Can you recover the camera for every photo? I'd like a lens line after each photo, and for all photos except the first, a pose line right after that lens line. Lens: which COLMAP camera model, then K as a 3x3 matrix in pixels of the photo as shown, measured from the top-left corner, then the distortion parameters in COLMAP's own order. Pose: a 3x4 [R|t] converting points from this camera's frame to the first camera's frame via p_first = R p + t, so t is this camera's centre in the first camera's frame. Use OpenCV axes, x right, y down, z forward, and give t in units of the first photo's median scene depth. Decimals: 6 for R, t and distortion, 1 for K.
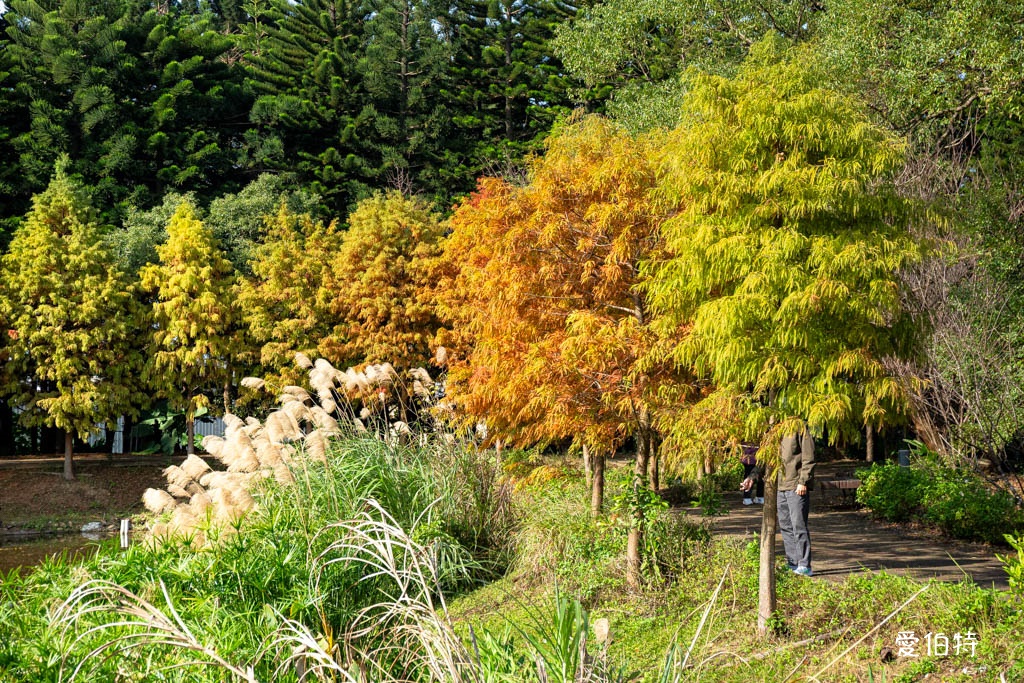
lens RADIAL K [[1979.4, 0, 513.5], [0, 1979.4, 337.1], [0, 0, 1]] dist [0.174404, 0.000000]
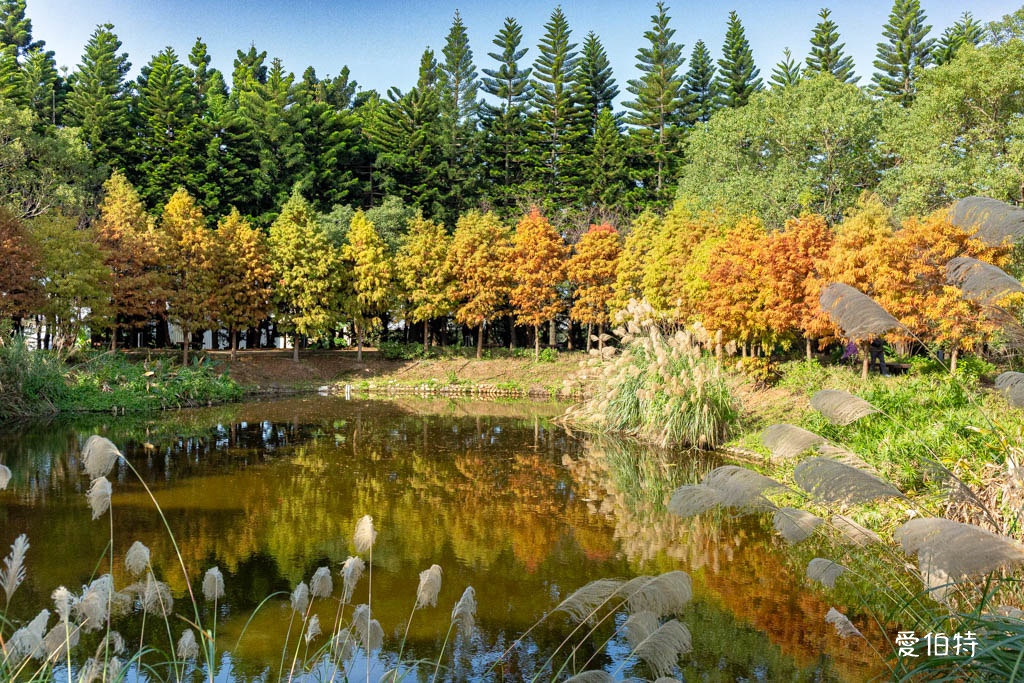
lens RADIAL K [[1140.7, 0, 514.7], [0, 1140.7, 343.9], [0, 0, 1]] dist [-0.003823, 0.000000]
pose [[0.962436, 0.011699, 0.271257, -0.321678], [-0.025134, 0.998620, 0.046110, 0.001705], [-0.270343, -0.051196, 0.961402, -0.046355]]
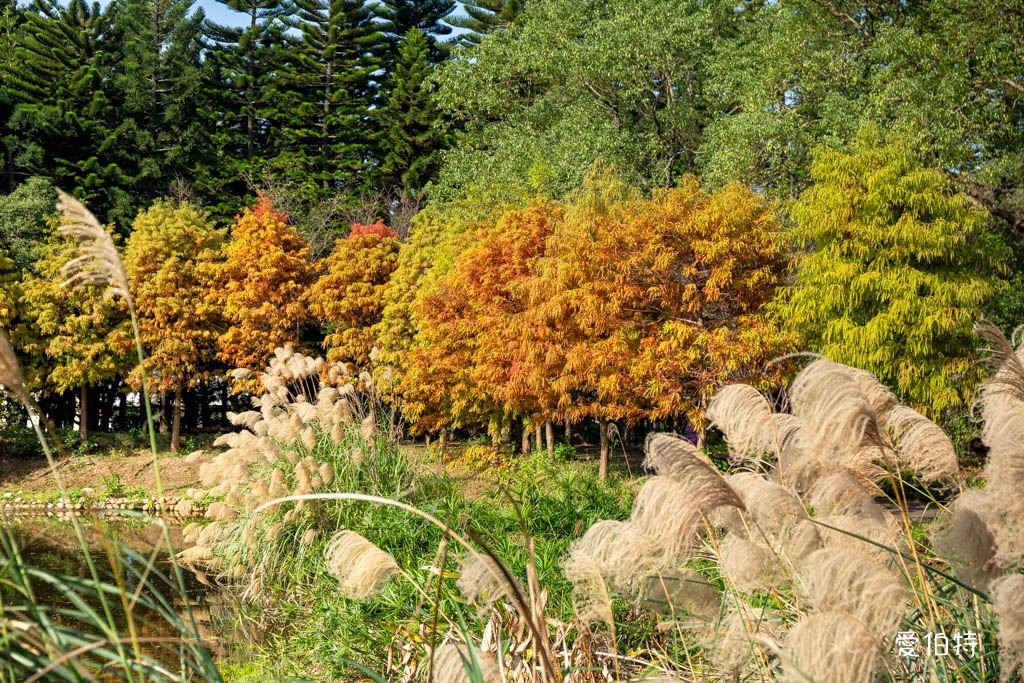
lens RADIAL K [[1909.6, 0, 508.0], [0, 1909.6, 345.3], [0, 0, 1]] dist [0.148606, 0.000000]
pose [[0.962417, 0.017230, 0.271030, -0.170624], [-0.018662, 0.999822, 0.002707, 0.000282], [-0.270935, -0.007664, 0.962567, -0.074996]]
